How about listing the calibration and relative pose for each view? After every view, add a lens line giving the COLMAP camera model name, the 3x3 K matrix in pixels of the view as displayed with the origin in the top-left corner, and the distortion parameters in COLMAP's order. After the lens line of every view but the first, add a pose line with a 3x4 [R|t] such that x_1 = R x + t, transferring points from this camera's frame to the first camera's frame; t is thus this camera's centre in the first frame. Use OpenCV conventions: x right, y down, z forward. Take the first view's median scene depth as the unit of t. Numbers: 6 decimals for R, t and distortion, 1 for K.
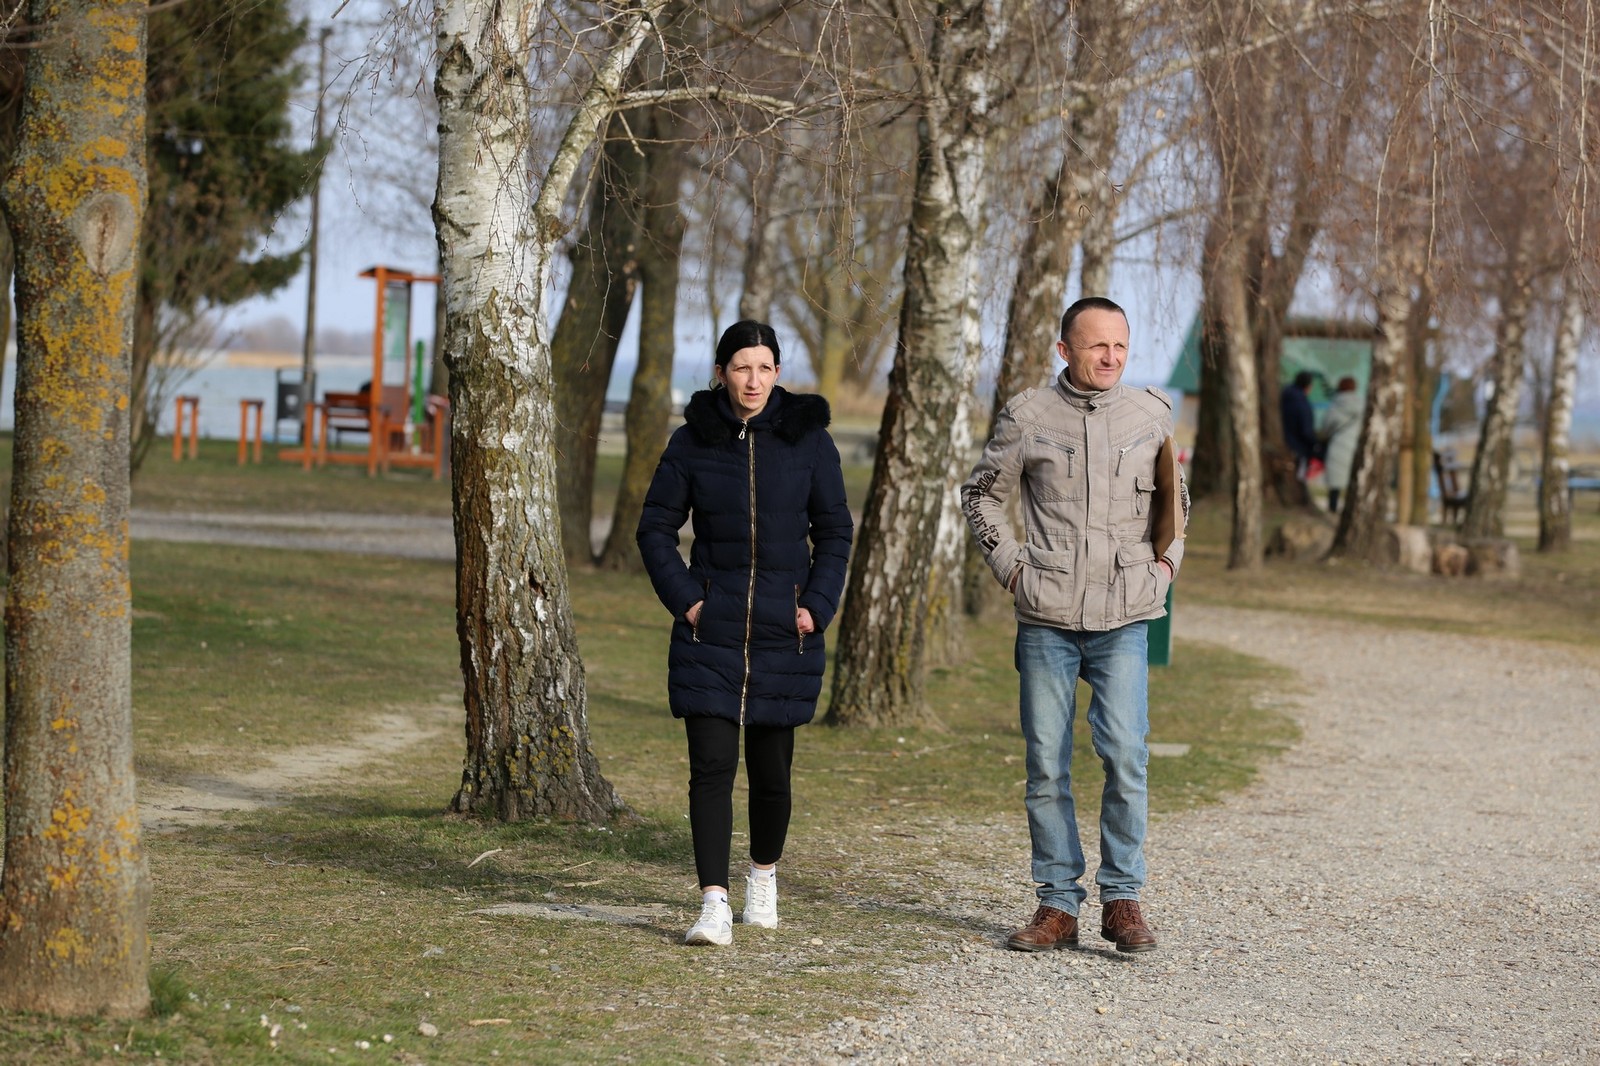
lens RADIAL K [[6242.9, 0, 799.6], [0, 6242.9, 531.2], [0, 0, 1]] dist [0.450379, 0.000000]
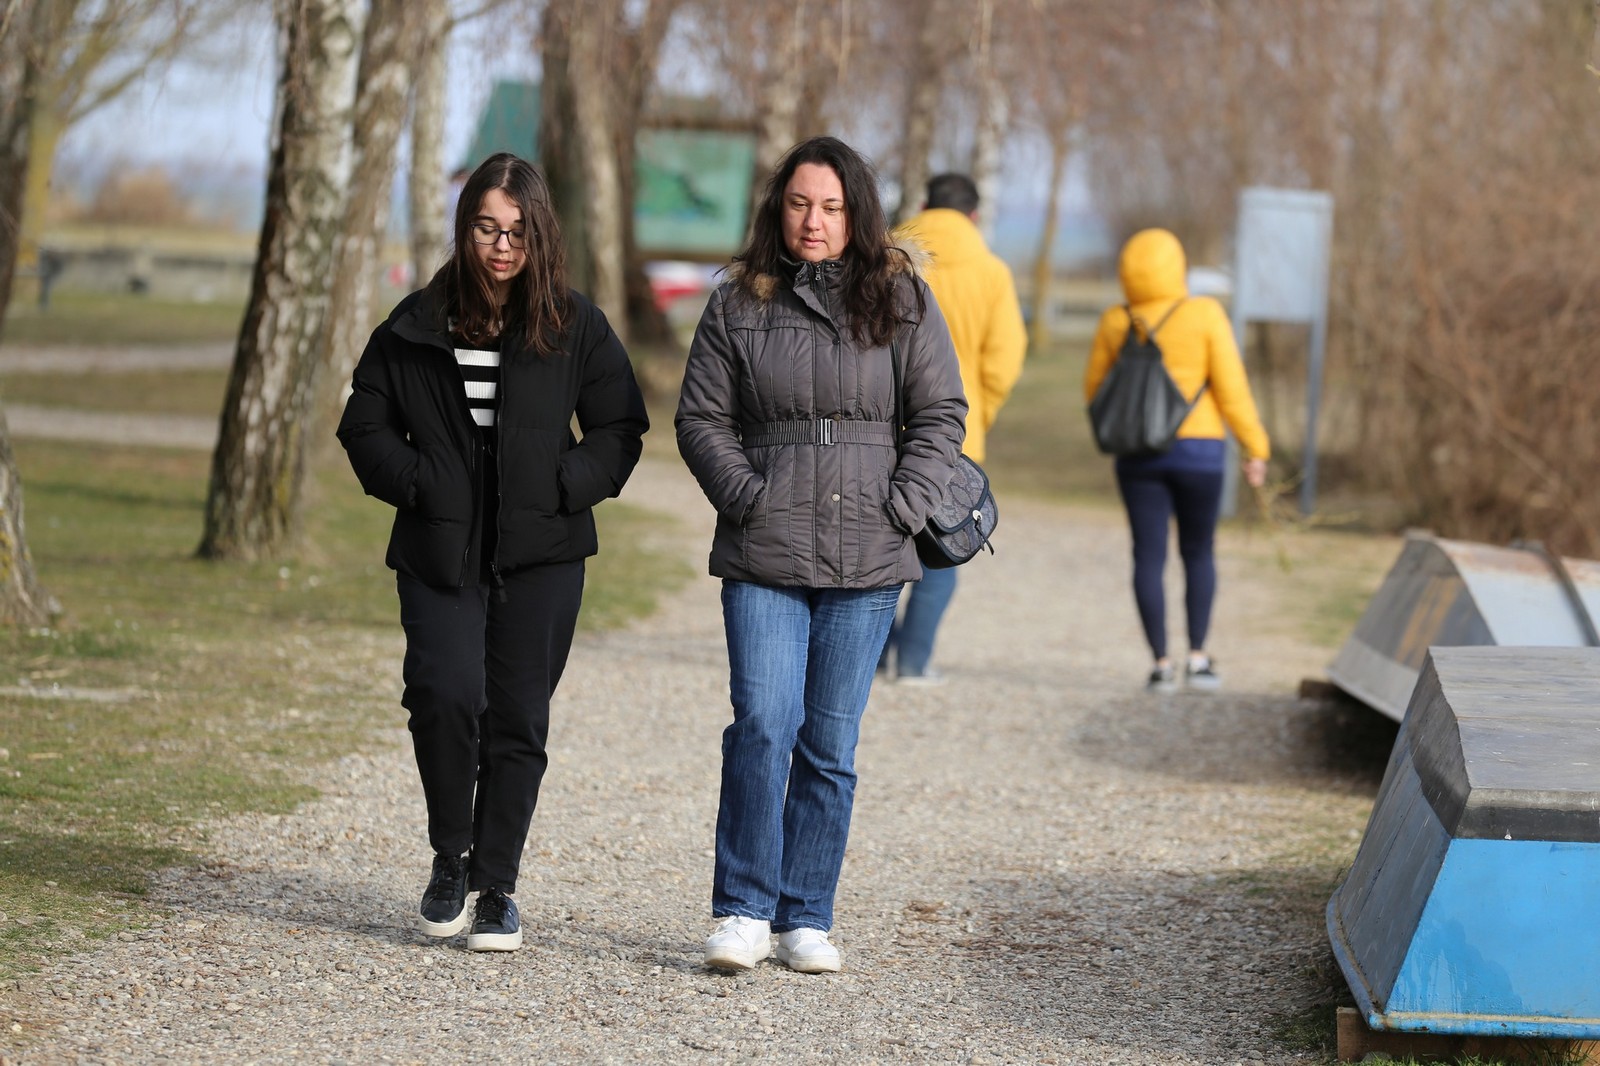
lens RADIAL K [[9178.9, 0, 799.6], [0, 9178.9, 533.8], [0, 0, 1]] dist [1.459782, 0.000000]
pose [[0.995007, -0.003001, 0.099763, -0.044931], [0.001516, 0.999887, 0.014963, 0.006597], [-0.099797, -0.014737, 0.994899, -0.394507]]
